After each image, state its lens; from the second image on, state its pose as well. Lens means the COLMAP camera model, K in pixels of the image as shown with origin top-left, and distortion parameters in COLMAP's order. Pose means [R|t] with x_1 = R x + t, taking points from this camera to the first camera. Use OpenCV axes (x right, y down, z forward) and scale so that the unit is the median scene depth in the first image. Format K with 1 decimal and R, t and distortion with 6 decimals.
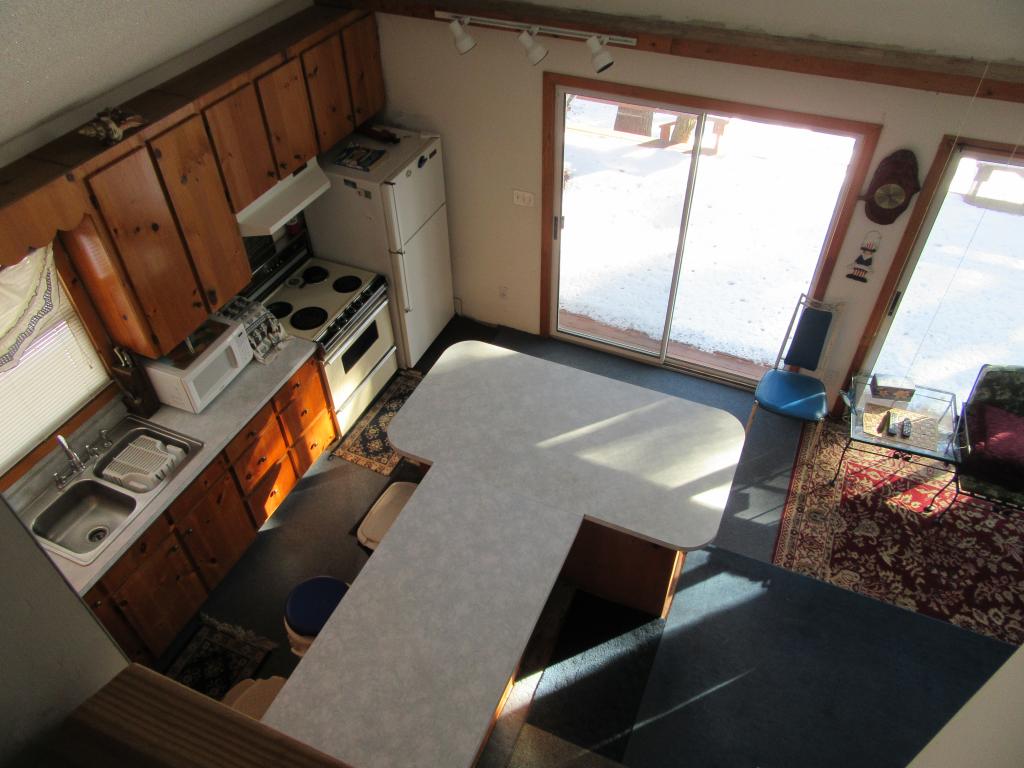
lens RADIAL K [[758.2, 0, 512.0], [0, 758.2, 384.0], [0, 0, 1]] dist [0.003969, 0.003130]
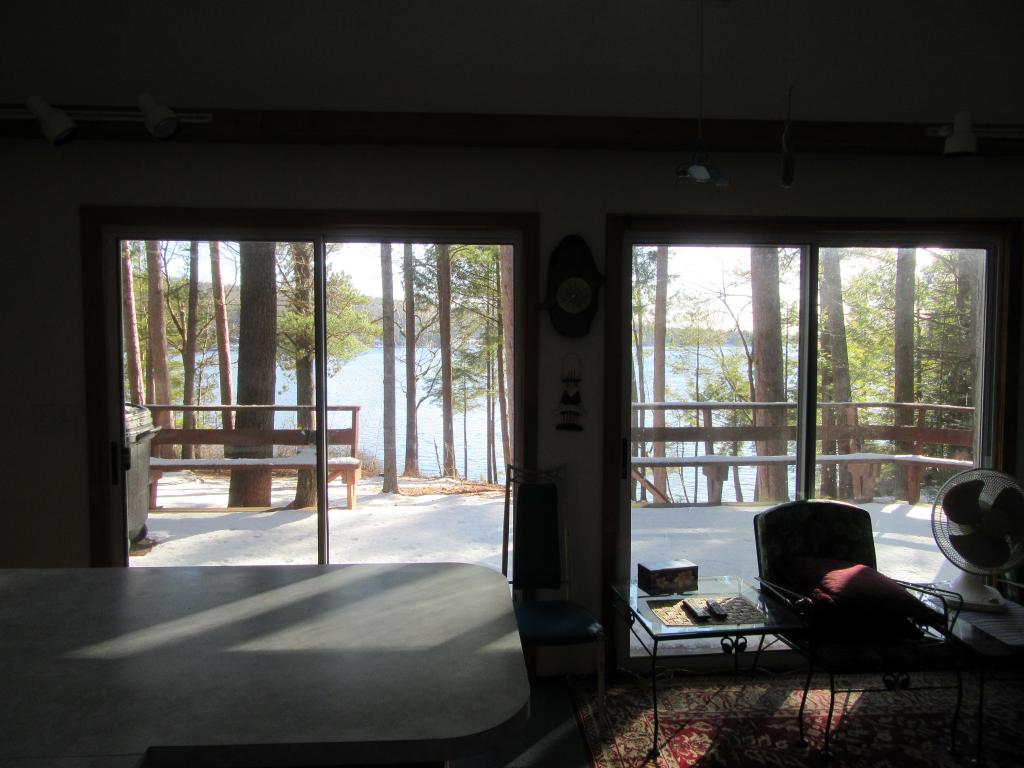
lens RADIAL K [[756.1, 0, 512.0], [0, 756.1, 384.0], [0, 0, 1]] dist [-0.001318, 0.003695]
pose [[0.885587, -0.011078, 0.464341, 0.068940], [0.310437, 0.757741, -0.573984, 0.233461], [-0.345492, 0.652461, 0.674485, 0.509339]]
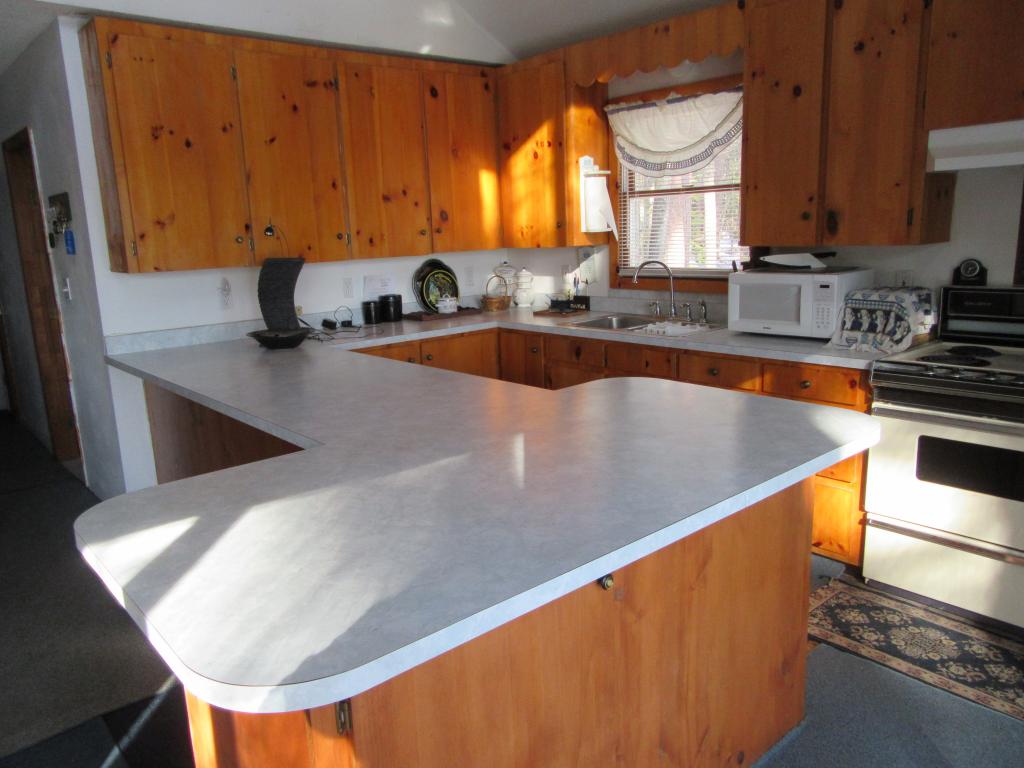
lens RADIAL K [[758.2, 0, 512.0], [0, 758.2, 384.0], [0, 0, 1]] dist [0.003969, 0.003130]
pose [[-0.418602, 0.212789, -0.882889, 0.412632], [-0.598223, 0.666842, 0.444353, -0.140460], [0.683301, 0.714172, -0.151846, 0.930176]]
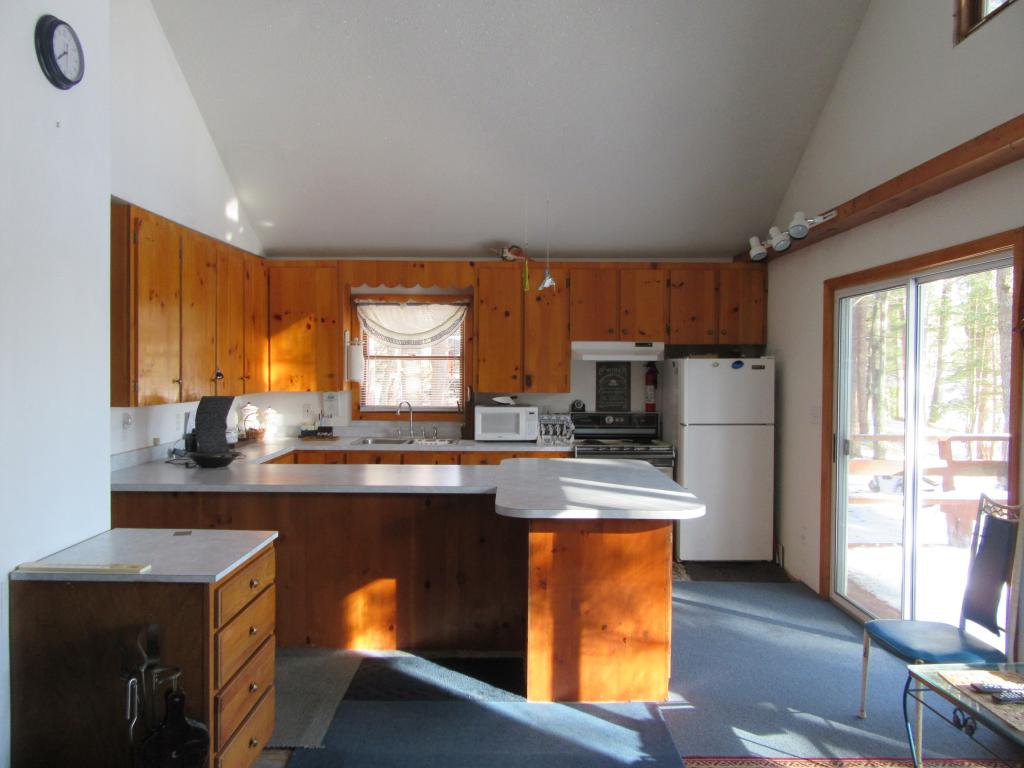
lens RADIAL K [[758.2, 0, 512.0], [0, 758.2, 384.0], [0, 0, 1]] dist [0.003969, 0.003130]
pose [[0.404391, 0.037409, -0.913821, 0.872722], [-0.641583, 0.723675, -0.254293, 0.265244], [0.651797, 0.689126, 0.316649, 0.471238]]
